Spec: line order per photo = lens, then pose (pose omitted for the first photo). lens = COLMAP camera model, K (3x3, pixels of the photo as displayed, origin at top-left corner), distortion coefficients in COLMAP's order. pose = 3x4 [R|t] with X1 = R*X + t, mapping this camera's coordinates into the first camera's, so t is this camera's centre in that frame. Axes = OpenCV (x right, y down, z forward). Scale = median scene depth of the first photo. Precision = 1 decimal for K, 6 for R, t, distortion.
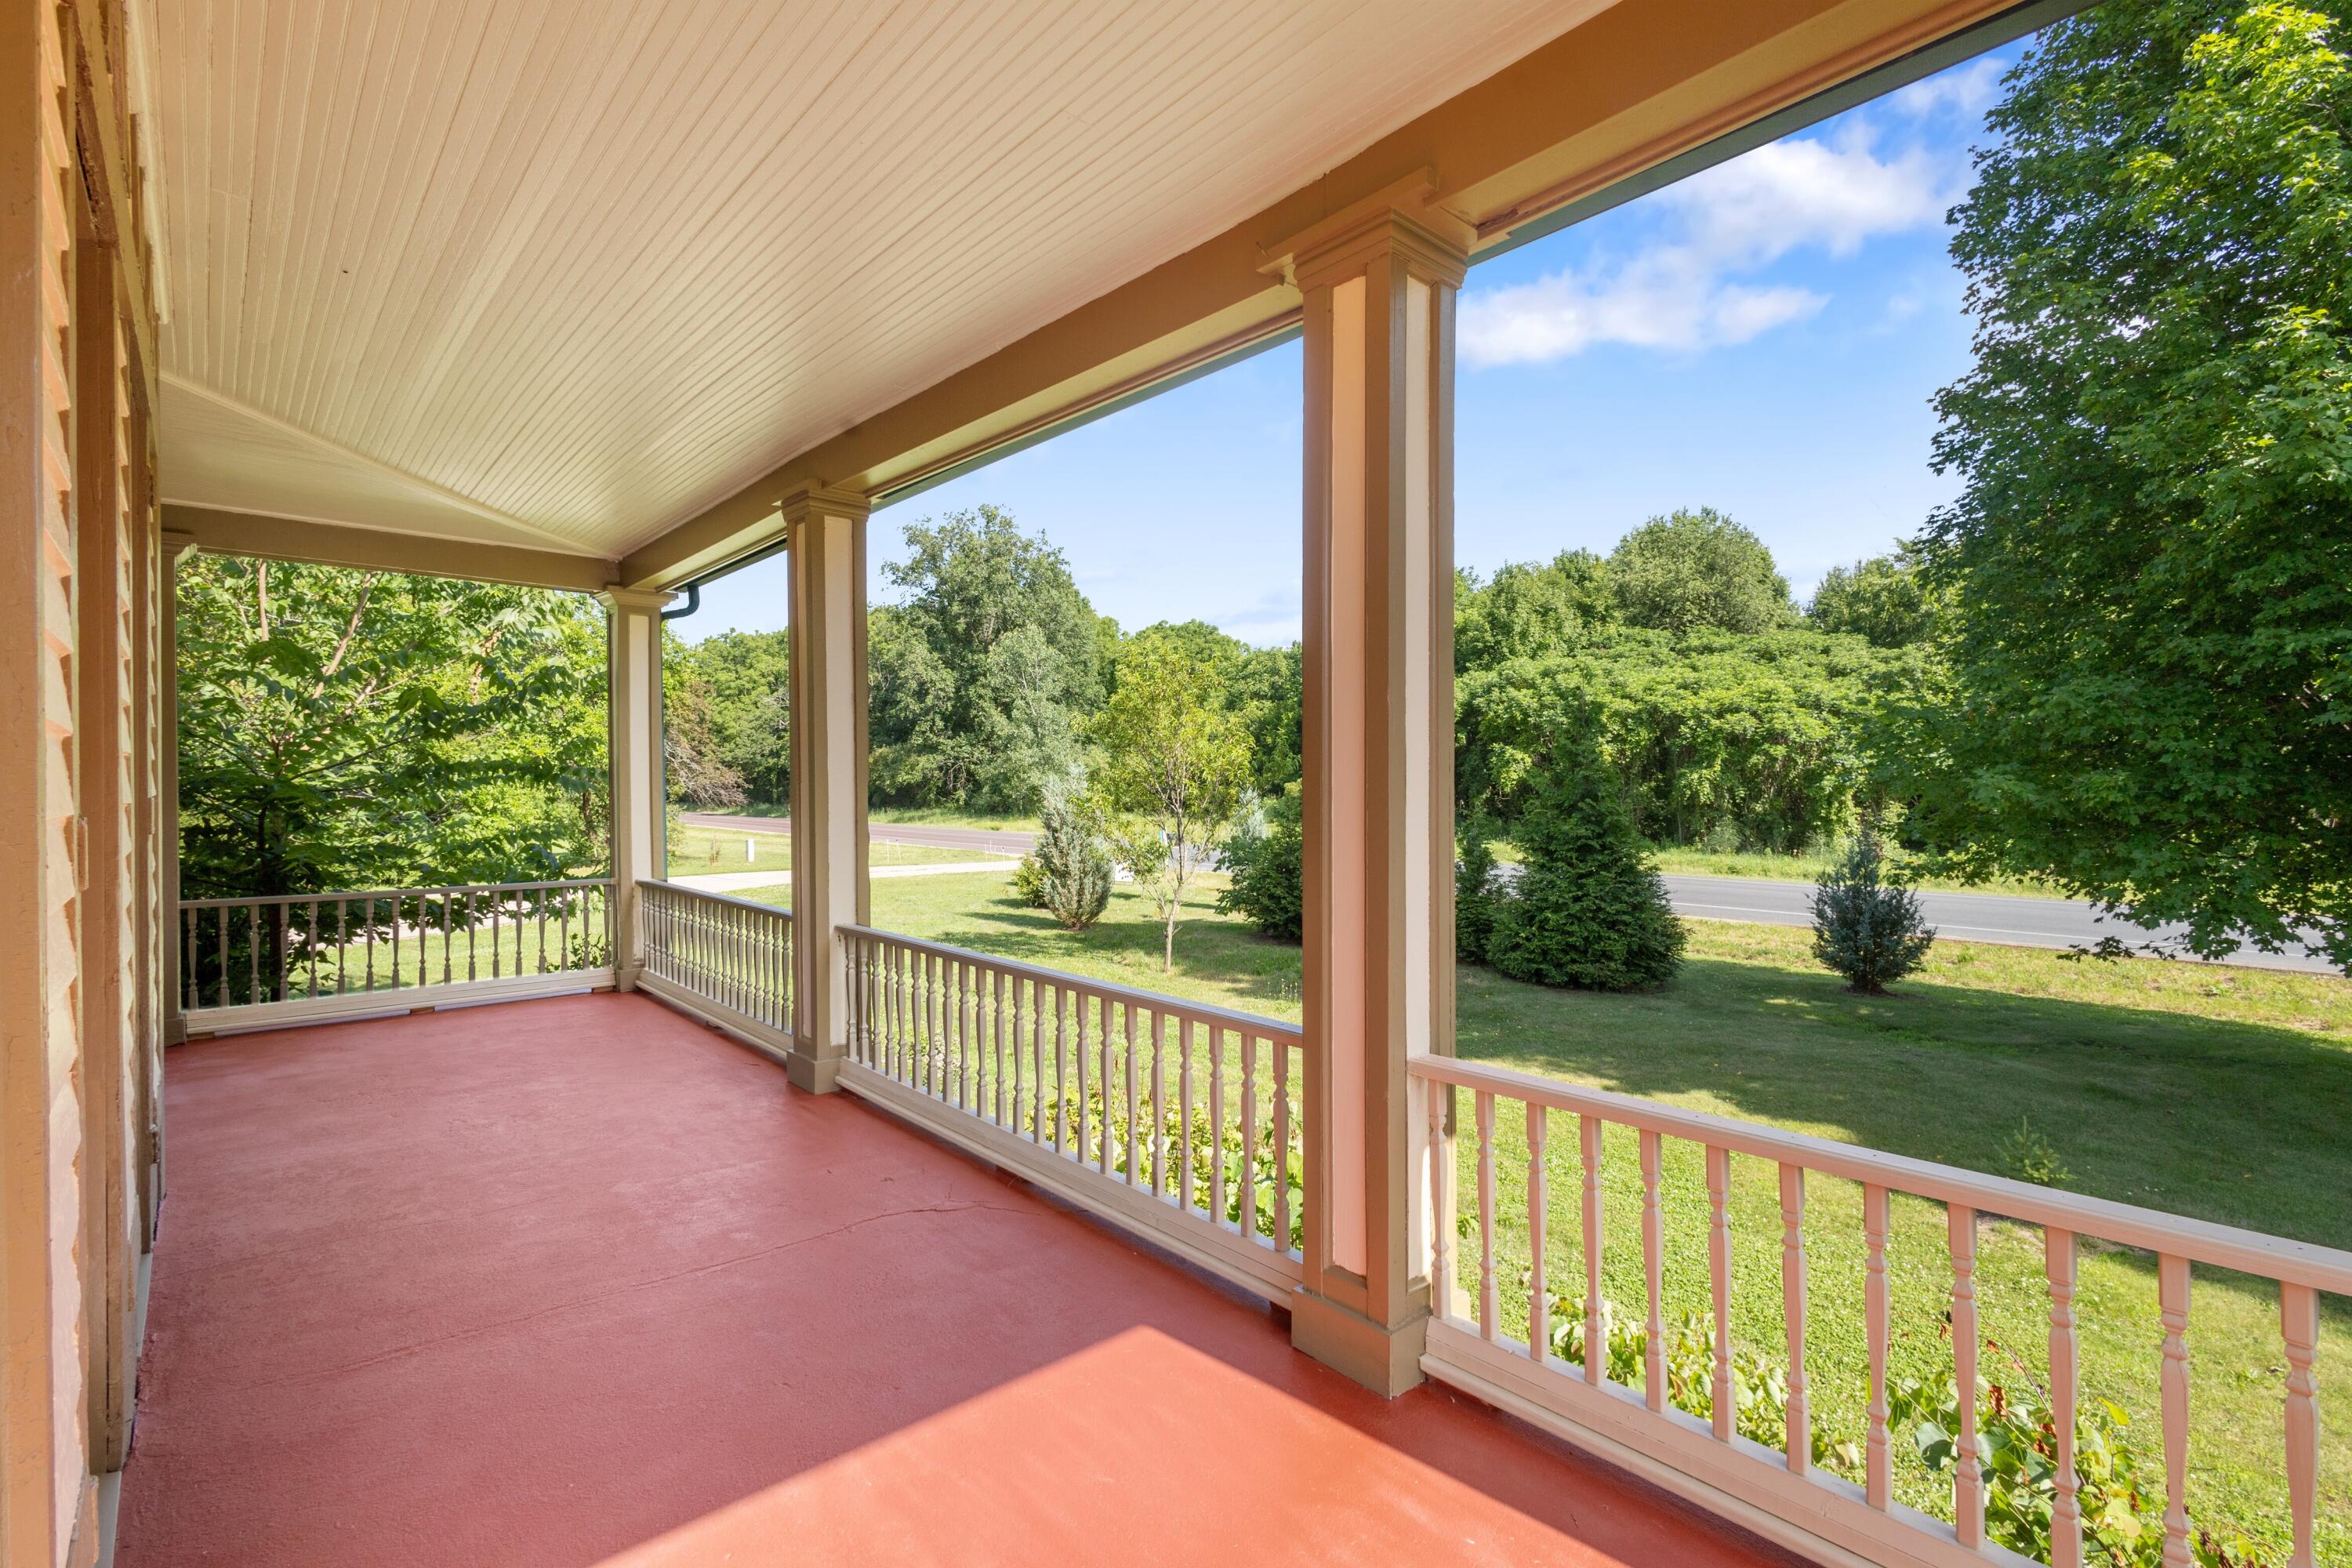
lens RADIAL K [[1083.4, 0, 1176.0], [0, 1083.4, 784.0], [0, 0, 1]] dist [-0.000443, -0.000070]
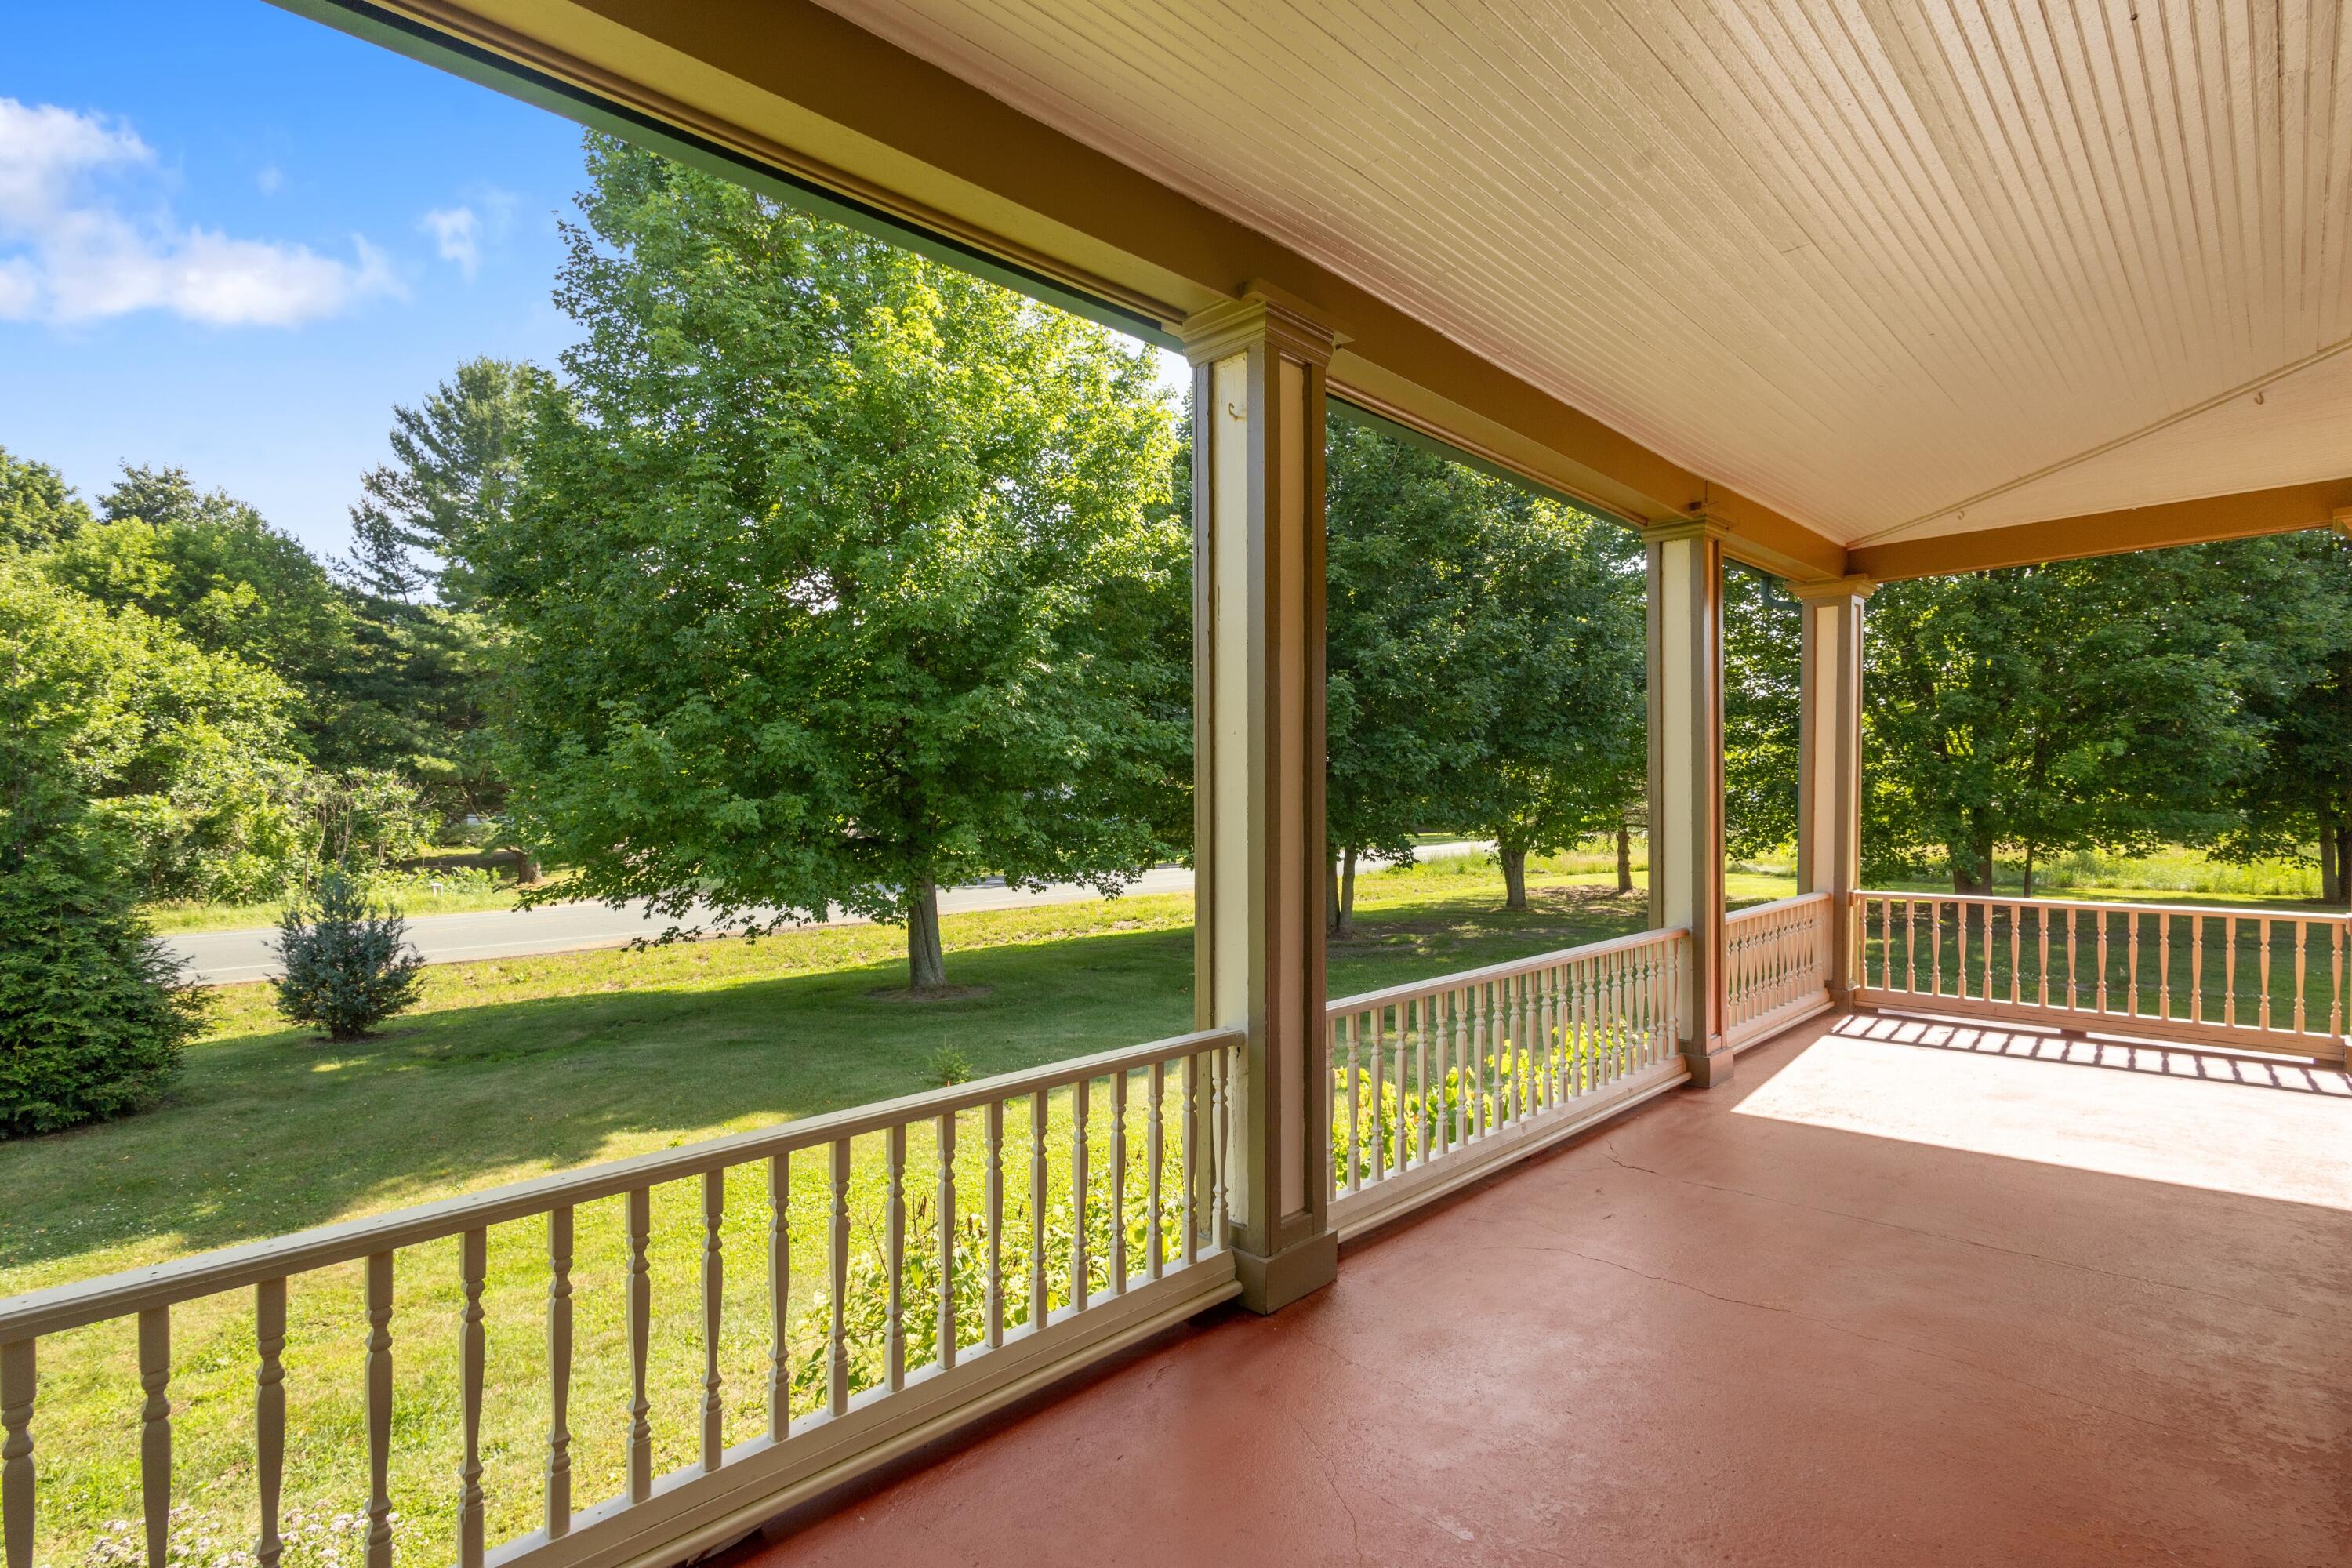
lens RADIAL K [[1156.6, 0, 1176.0], [0, 1156.6, 784.0], [0, 0, 1]] dist [0.018116, 0.000048]
pose [[-0.086537, 0.009423, 0.996204, -0.528029], [0.007500, 0.999933, -0.008807, -0.000368], [-0.996220, 0.006709, -0.086602, 0.601148]]
